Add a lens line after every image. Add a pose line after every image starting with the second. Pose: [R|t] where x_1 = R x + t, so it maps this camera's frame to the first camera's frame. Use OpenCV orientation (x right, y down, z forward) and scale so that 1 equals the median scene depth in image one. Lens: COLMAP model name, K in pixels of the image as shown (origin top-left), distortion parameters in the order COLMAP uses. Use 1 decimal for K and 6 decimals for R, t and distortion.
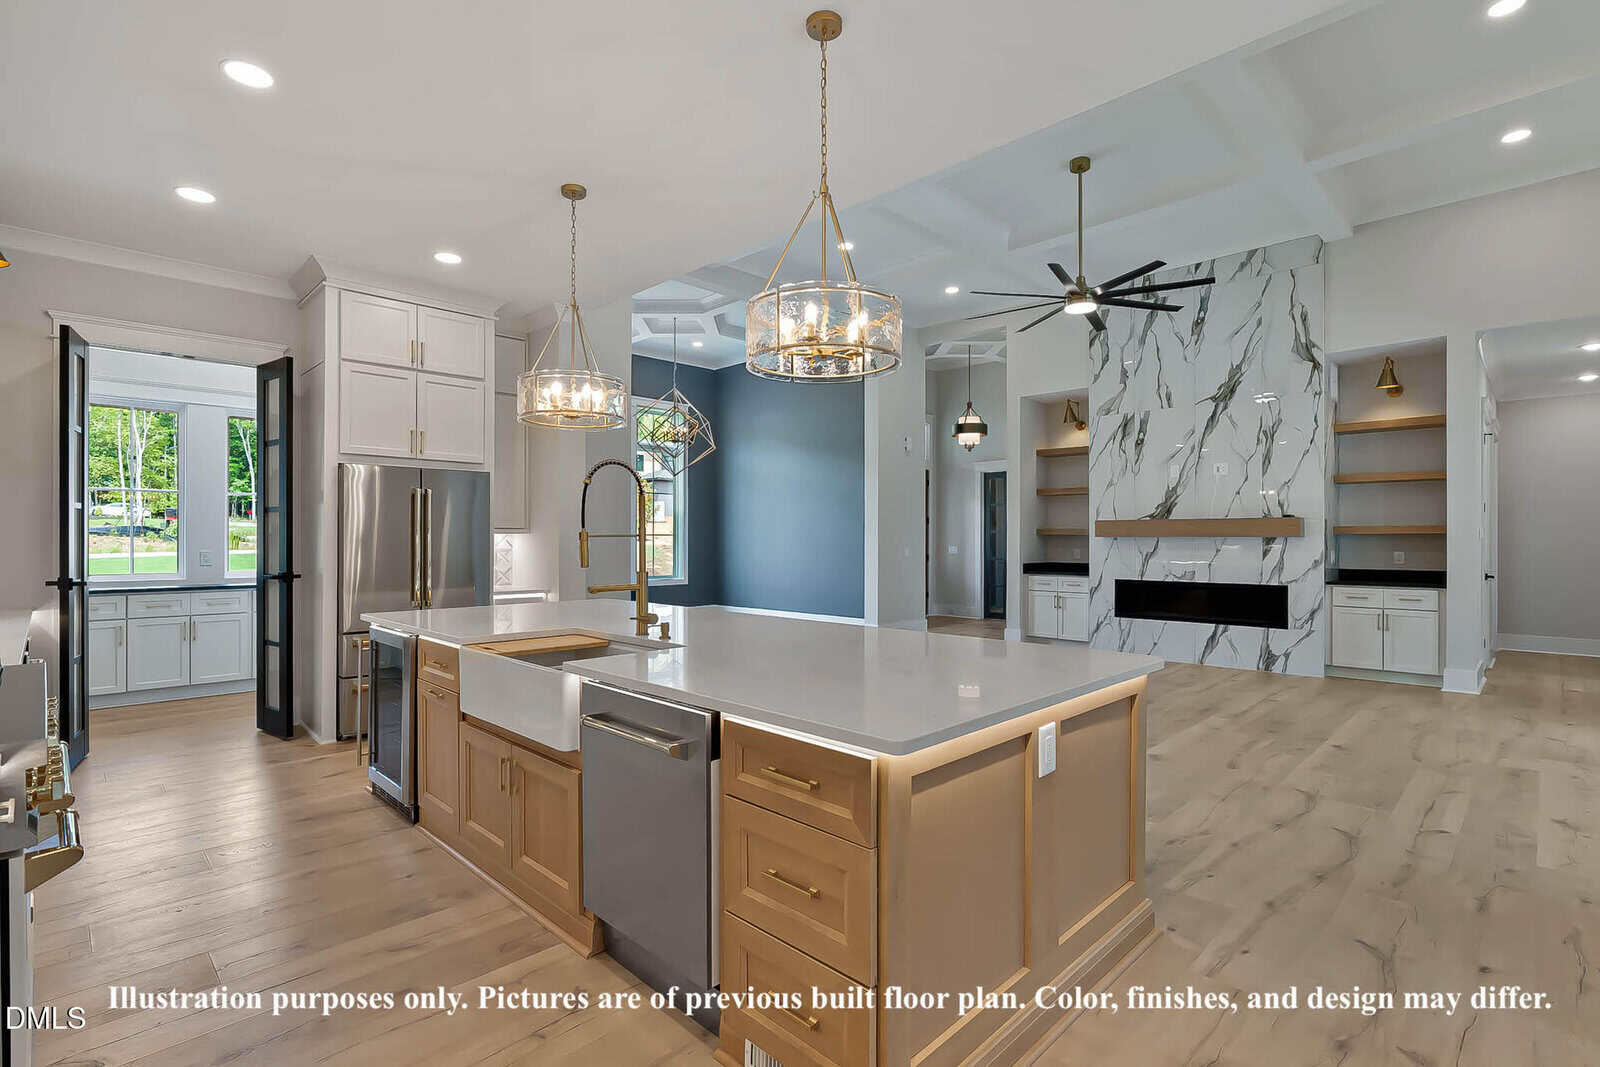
lens RADIAL K [[757.4, 0, 794.8], [0, 757.4, 542.6], [0, 0, 1]] dist [-0.010900, 0.004180]
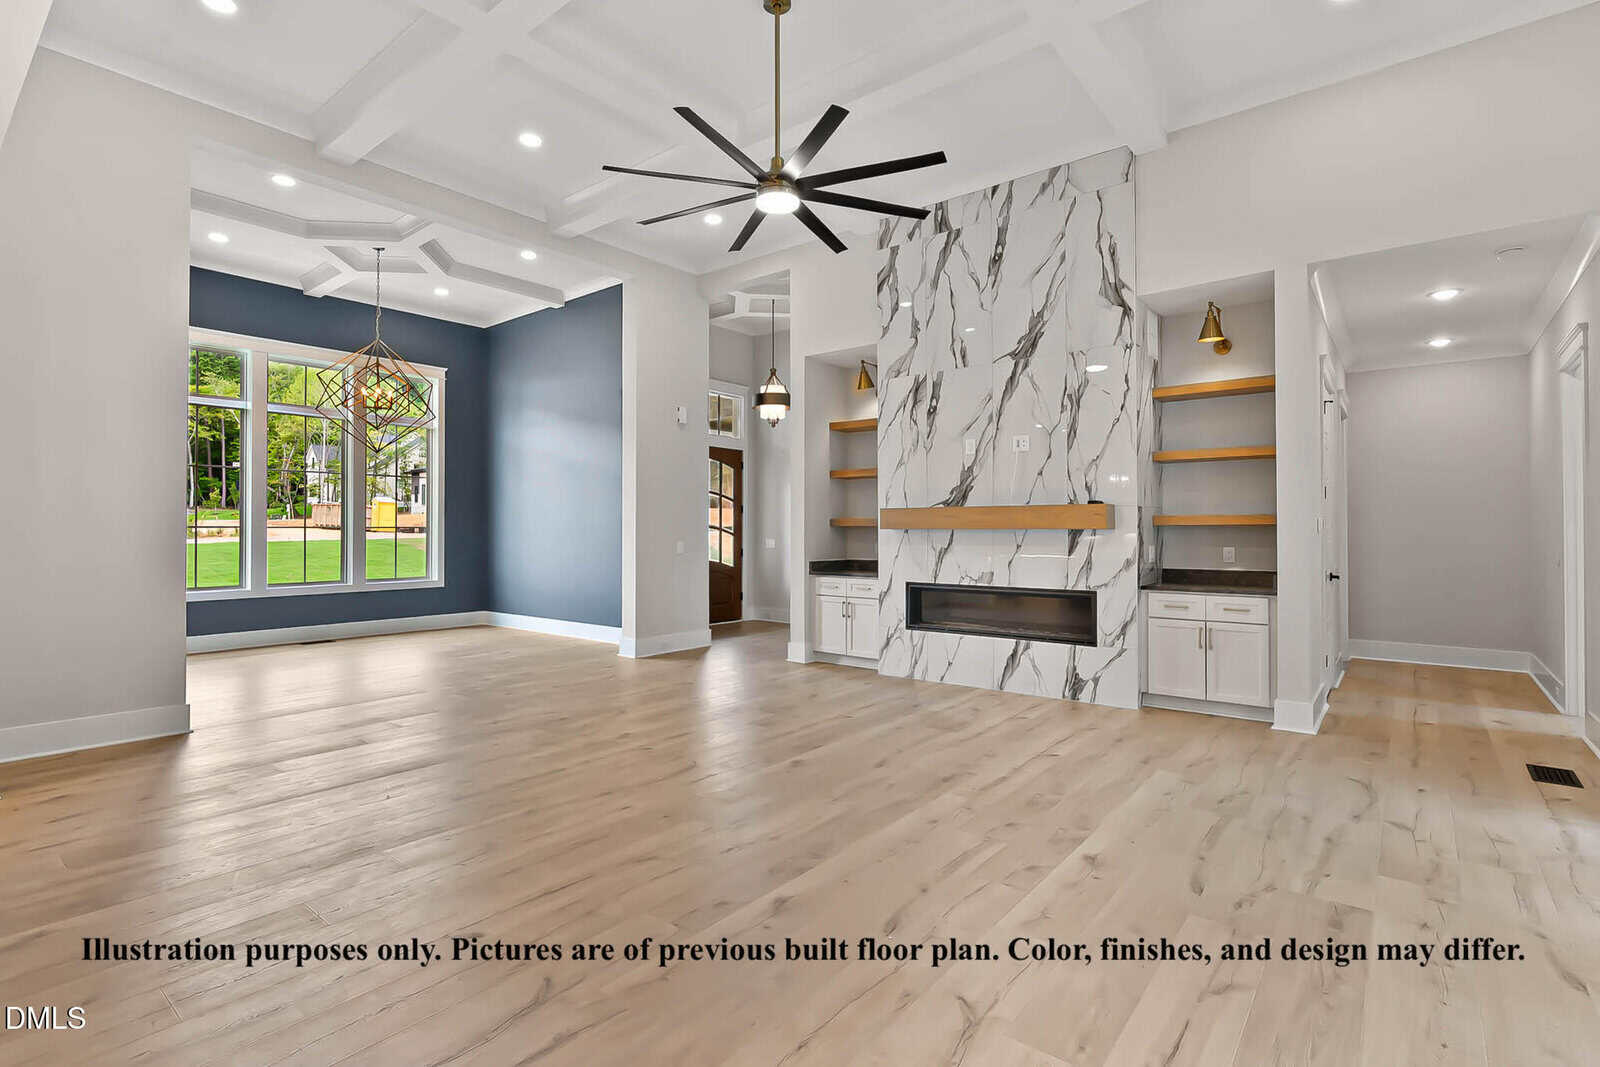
lens RADIAL K [[757.4, 0, 797.3], [0, 757.4, 526.2], [0, 0, 1]] dist [-0.010900, 0.004180]
pose [[0.994554, -0.000873, 0.104217, 0.255531], [0.001769, 0.999962, -0.008505, -0.004359], [-0.104206, 0.008643, 0.994518, 0.242749]]
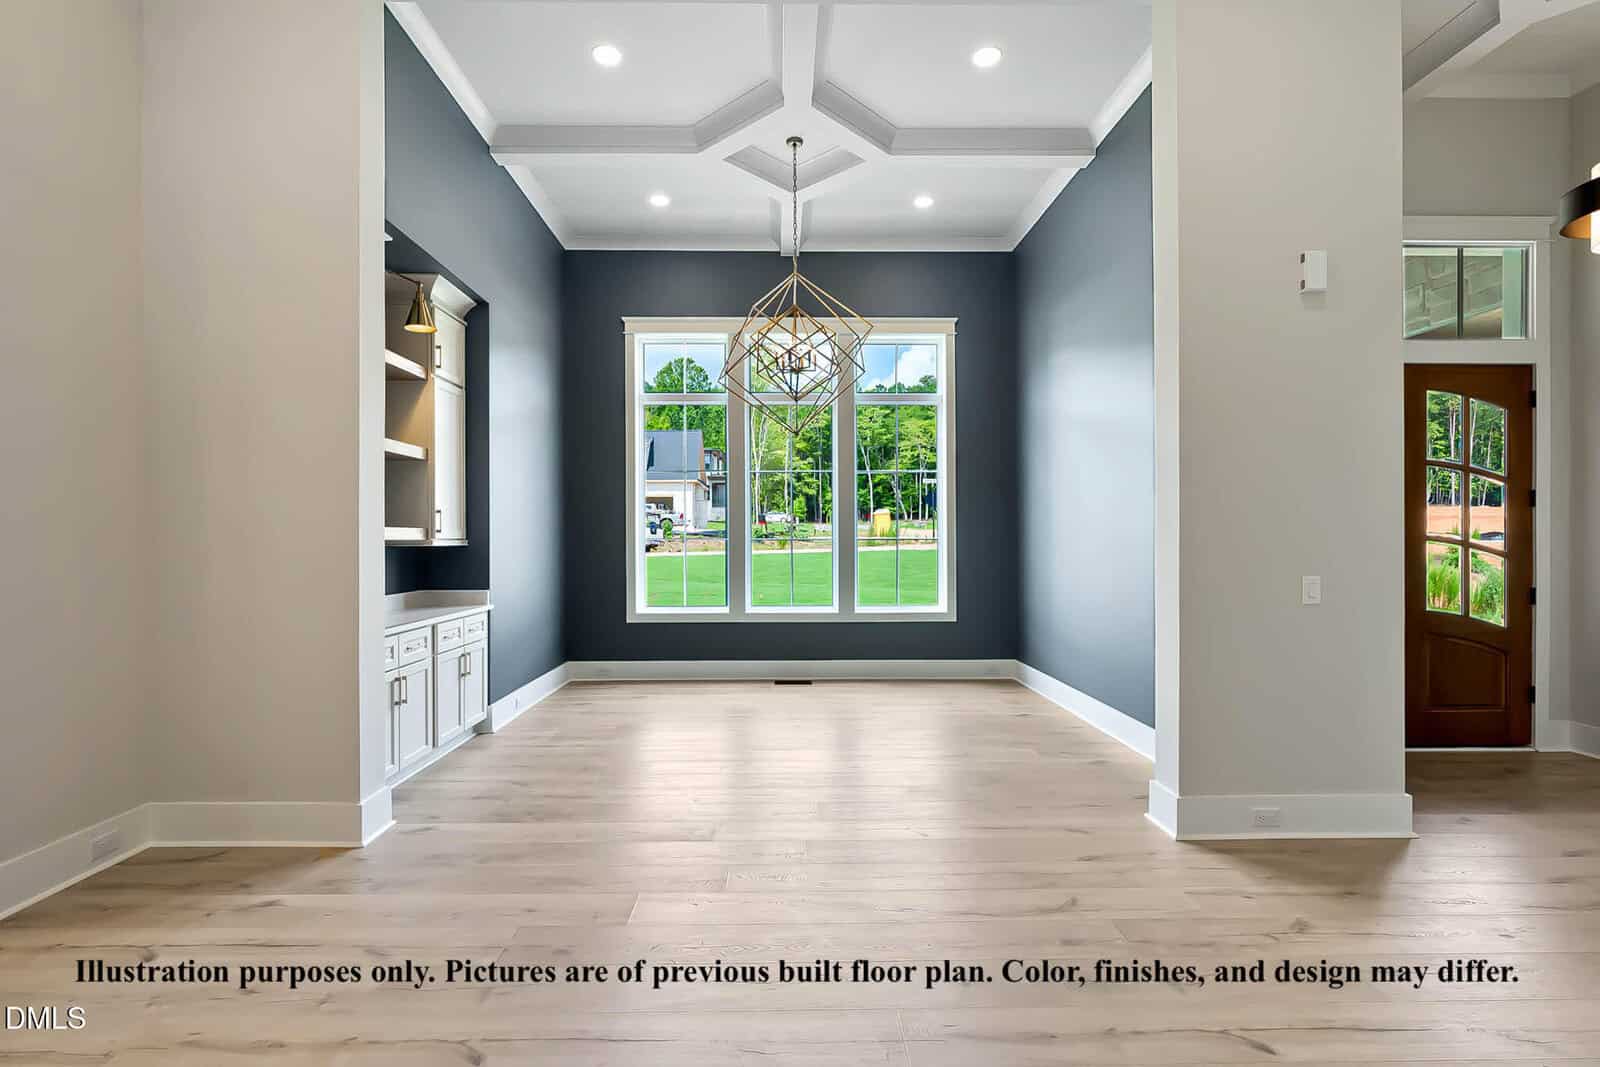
lens RADIAL K [[757.4, 0, 797.9], [0, 757.4, 538.4], [0, 0, 1]] dist [-0.010900, 0.004180]
pose [[0.723883, -0.002912, -0.689917, 0.290980], [-0.000175, 0.999990, -0.004404, -0.012869], [0.689923, 0.003309, 0.723875, 0.809194]]
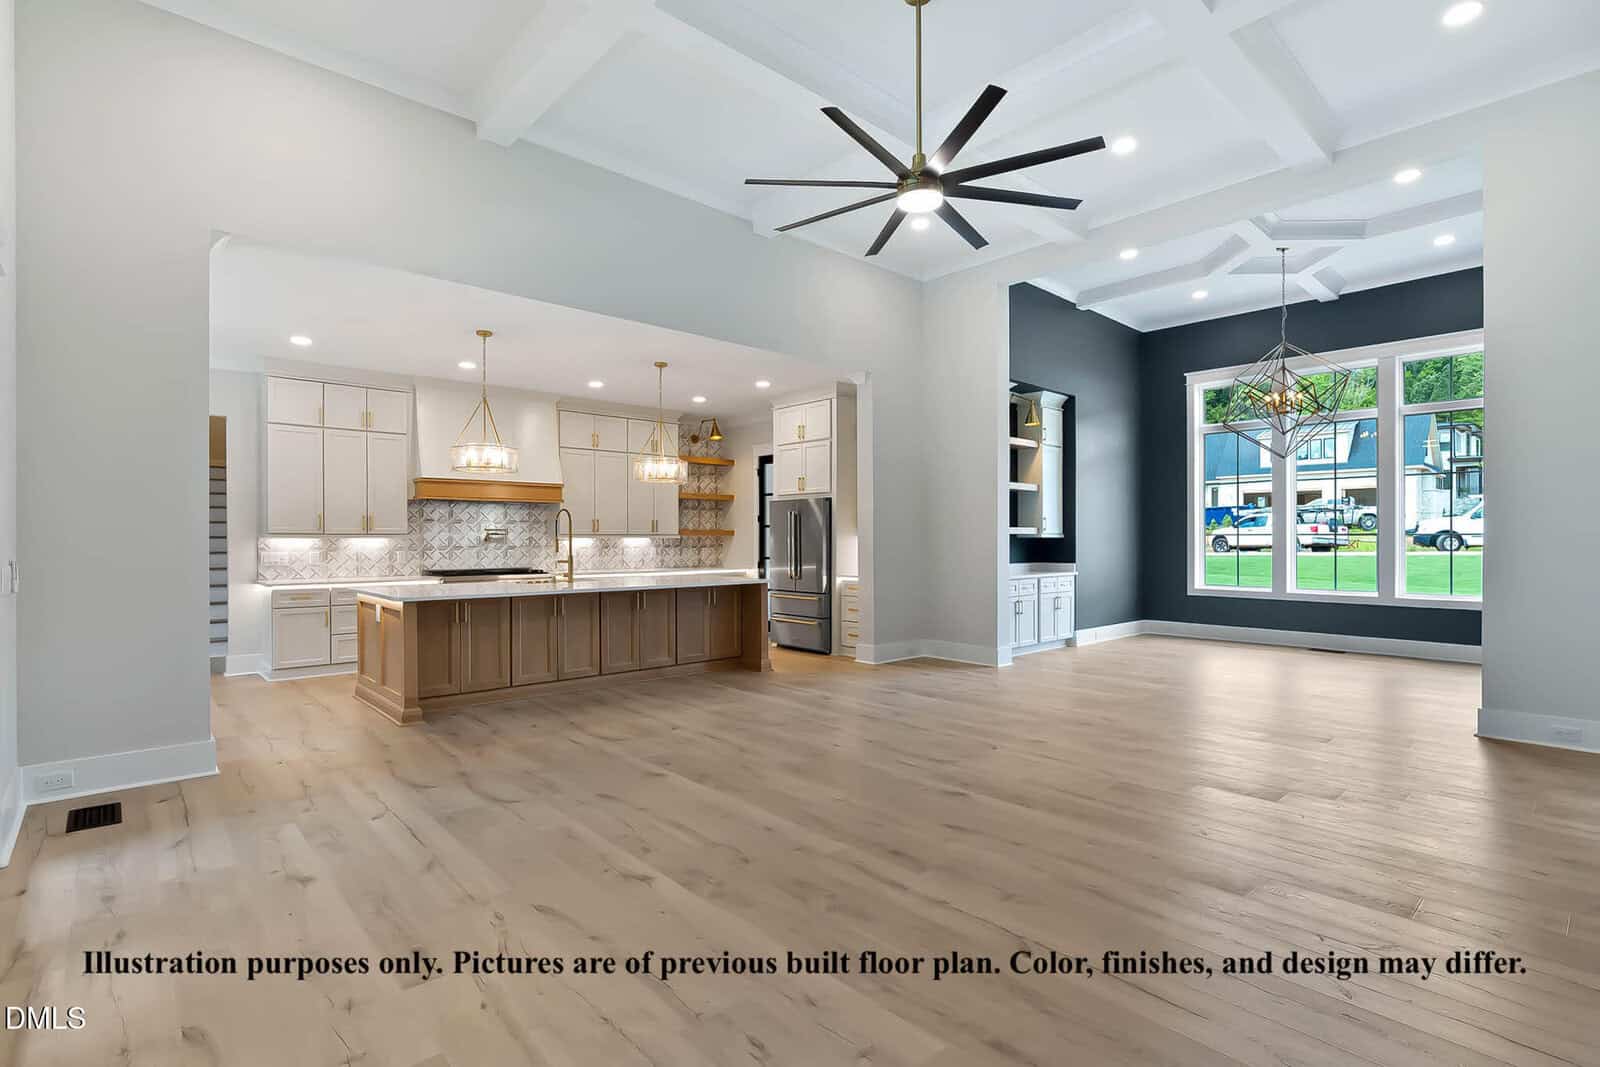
lens RADIAL K [[757.4, 0, 790.6], [0, 757.4, 547.3], [0, 0, 1]] dist [-0.010900, 0.004180]
pose [[-0.050737, 0.010676, -0.998655, 0.837937], [-0.003375, 0.999935, 0.010861, -0.004817], [0.998706, 0.003921, -0.050698, 0.725422]]
